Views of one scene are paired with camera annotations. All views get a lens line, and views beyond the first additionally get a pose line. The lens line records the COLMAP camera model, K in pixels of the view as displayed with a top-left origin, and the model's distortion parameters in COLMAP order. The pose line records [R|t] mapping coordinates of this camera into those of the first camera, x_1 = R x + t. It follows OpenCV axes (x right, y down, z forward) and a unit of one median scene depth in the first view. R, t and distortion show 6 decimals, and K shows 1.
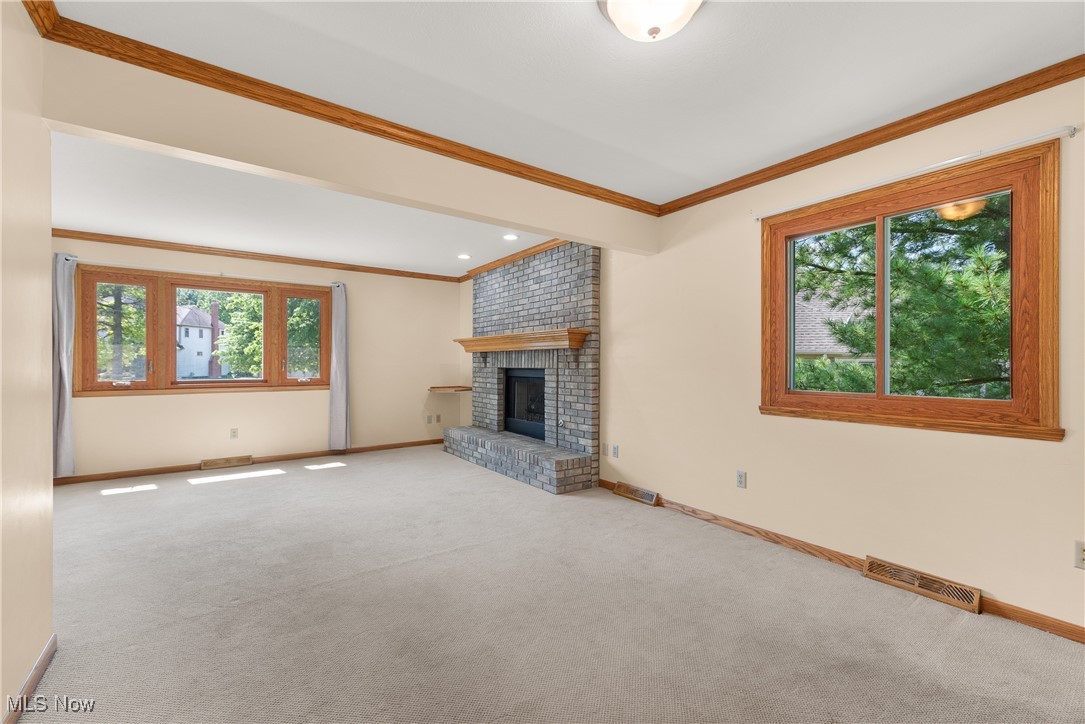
lens RADIAL K [[451.4, 0, 540.1], [0, 451.4, 363.8], [0, 0, 1]] dist [0.008017, -0.001520]
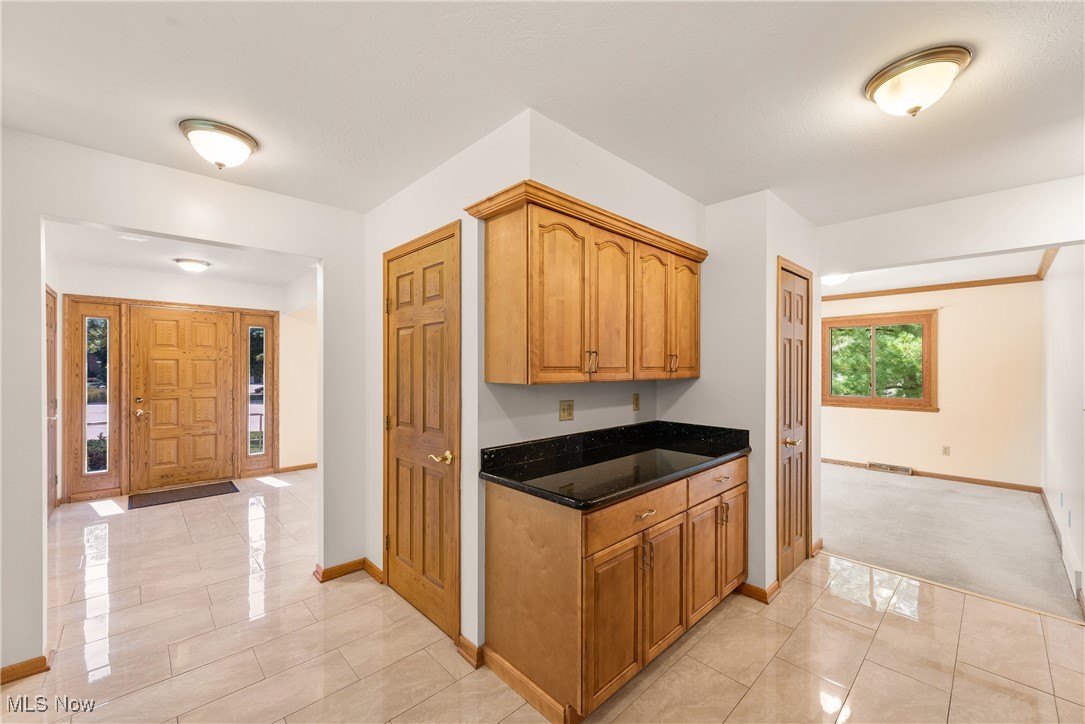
lens RADIAL K [[427.6, 0, 539.9], [0, 427.6, 365.6], [0, 0, 1]] dist [0.006153, 0.000332]
pose [[0.991385, 0.001207, 0.130977, -0.734498], [-0.000926, 0.999997, -0.002209, -0.051507], [-0.130979, 0.002069, 0.991383, -0.588181]]
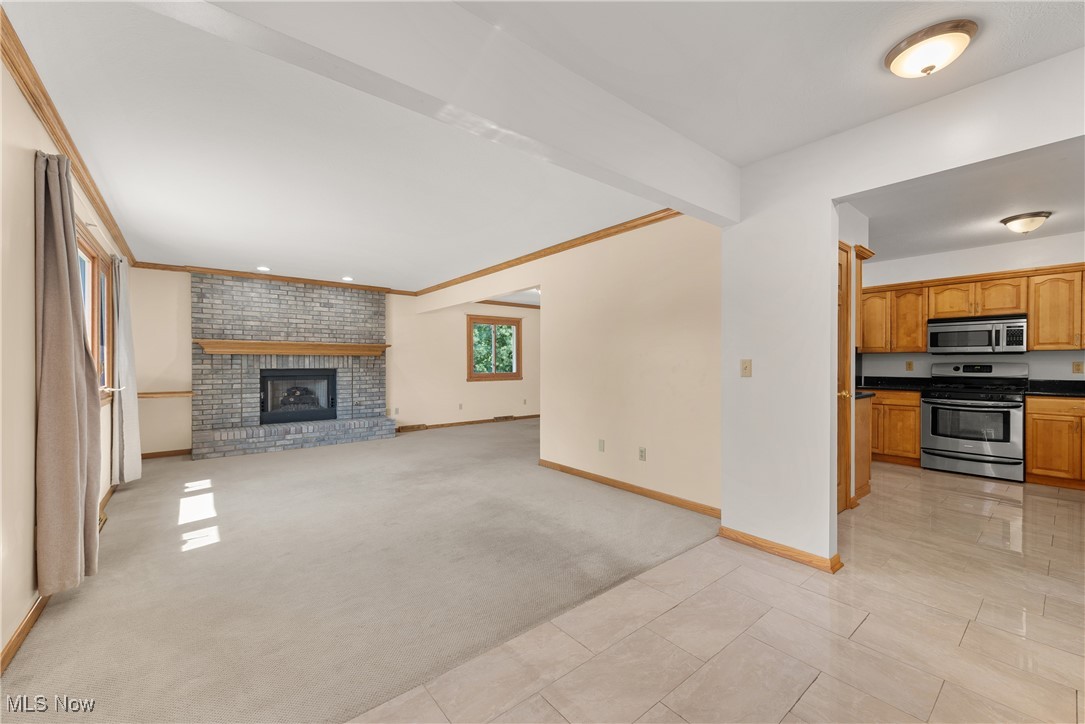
lens RADIAL K [[427.6, 0, 546.4], [0, 427.6, 365.9], [0, 0, 1]] dist [0.006153, 0.000332]
pose [[-0.071118, -0.005807, 0.997451, -1.457967], [0.003444, 0.999976, 0.006067, -0.003321], [-0.997462, 0.003867, -0.071096, 0.442222]]
